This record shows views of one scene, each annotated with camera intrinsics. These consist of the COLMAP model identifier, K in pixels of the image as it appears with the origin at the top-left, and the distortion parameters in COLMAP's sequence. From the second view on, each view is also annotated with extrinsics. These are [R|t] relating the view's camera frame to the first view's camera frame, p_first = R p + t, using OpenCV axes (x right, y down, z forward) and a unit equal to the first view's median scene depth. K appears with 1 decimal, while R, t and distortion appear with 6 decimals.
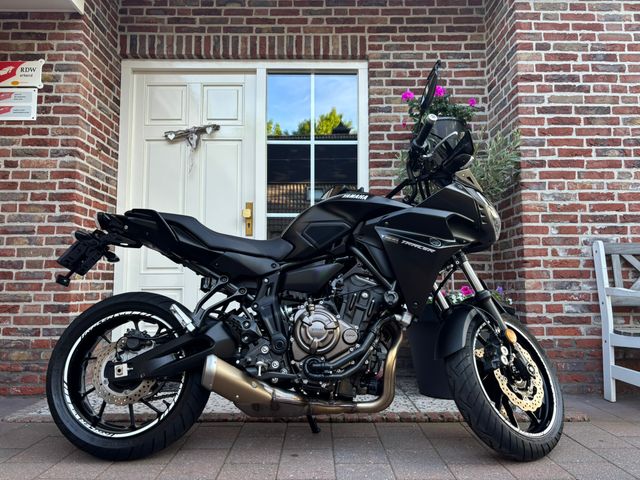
lens RADIAL K [[492.3, 0, 314.4], [0, 492.3, 239.3], [0, 0, 1]] dist [0.040067, -0.060633]
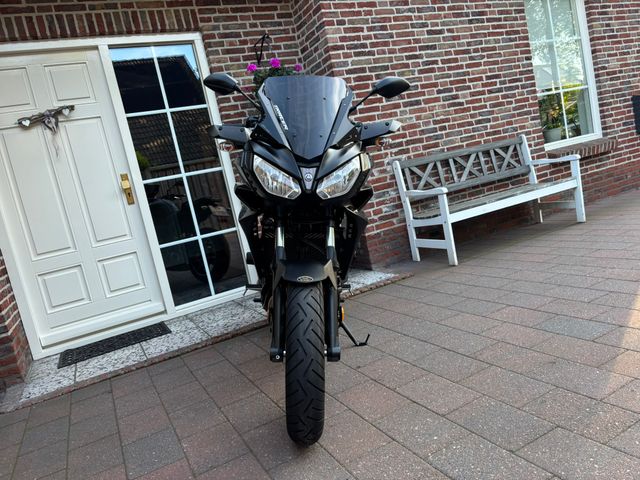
lens RADIAL K [[492.3, 0, 322.7], [0, 492.3, 238.6], [0, 0, 1]] dist [0.040067, -0.060633]
pose [[0.874072, -0.235962, 0.424640, -0.295103], [0.162119, 0.965685, 0.202904, -0.104743], [-0.457946, -0.108510, 0.882333, -0.227060]]
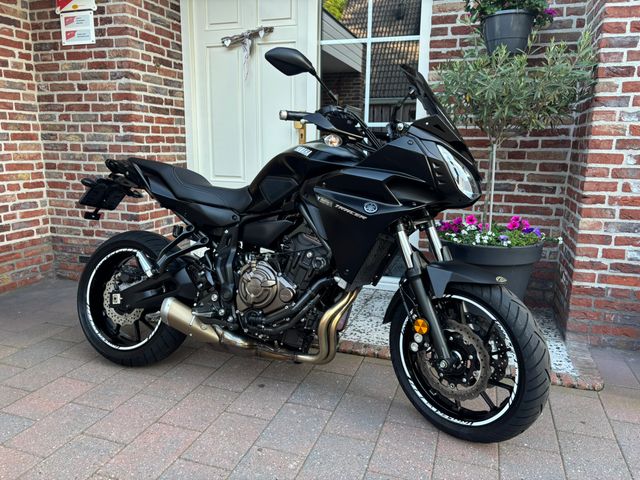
lens RADIAL K [[492.3, 0, 315.5], [0, 492.3, 239.9], [0, 0, 1]] dist [0.040067, -0.060633]
pose [[0.944096, 0.075748, -0.320851, 0.266308], [0.019500, 0.958710, 0.283716, -0.129075], [0.329094, -0.274112, 0.903637, 0.072607]]
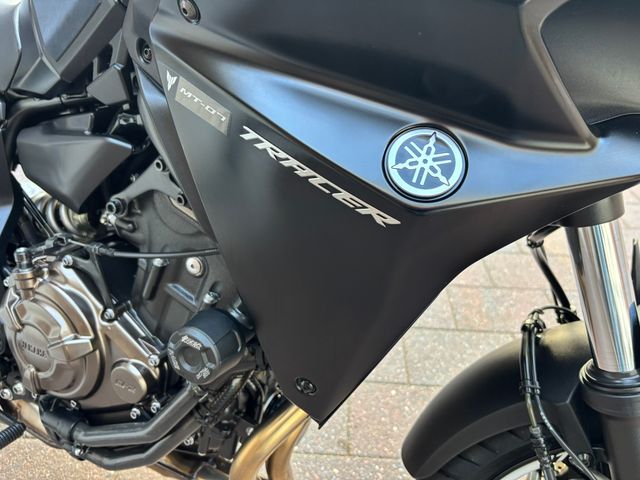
lens RADIAL K [[492.3, 0, 319.1], [0, 492.3, 236.8], [0, 0, 1]] dist [0.040067, -0.060633]
pose [[0.925636, 0.214784, -0.311554, 0.156768], [0.025525, 0.785999, 0.617701, -0.053528], [0.377553, -0.579718, 0.722067, 0.524458]]
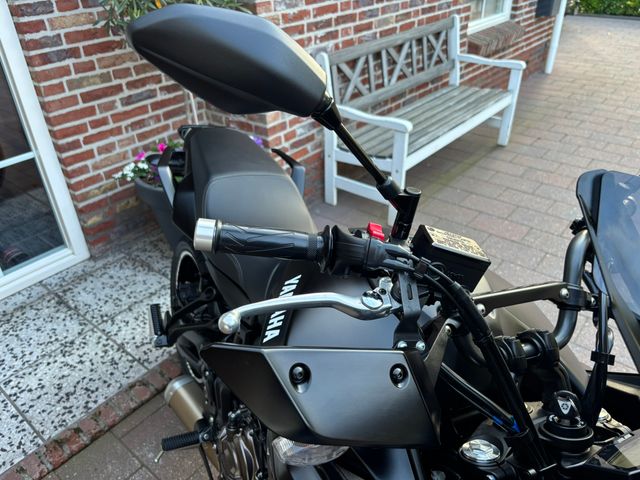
lens RADIAL K [[492.3, 0, 322.5], [0, 492.3, 231.8], [0, 0, 1]] dist [0.040067, -0.060633]
pose [[0.635969, -0.417759, 0.648861, -0.161617], [-0.045372, 0.819109, 0.571841, -0.245516], [-0.770379, -0.393114, 0.501973, 0.392867]]
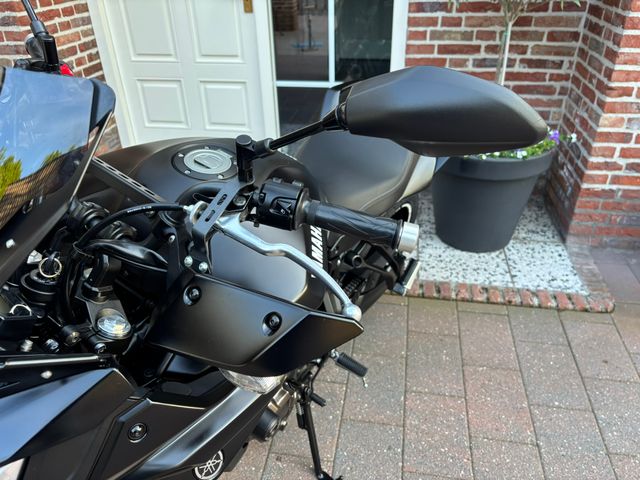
lens RADIAL K [[492.3, 0, 317.9], [0, 492.3, 234.4], [0, 0, 1]] dist [0.040067, -0.060633]
pose [[0.984244, 0.071140, -0.161871, 0.143574], [0.040113, 0.801779, 0.596273, -0.220305], [0.172203, -0.593371, 0.786293, 0.249720]]
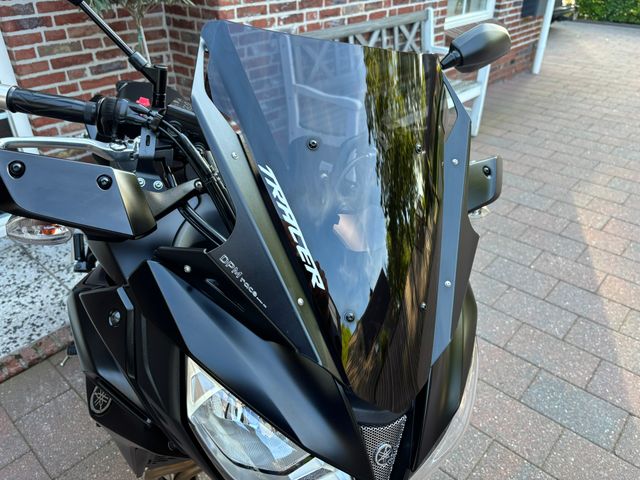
lens RADIAL K [[492.3, 0, 324.5], [0, 492.3, 230.9], [0, 0, 1]] dist [0.040067, -0.060633]
pose [[0.667538, -0.384340, 0.637712, -0.145752], [-0.068656, 0.821055, 0.566705, -0.231228], [-0.741404, -0.422080, 0.521698, 0.258206]]
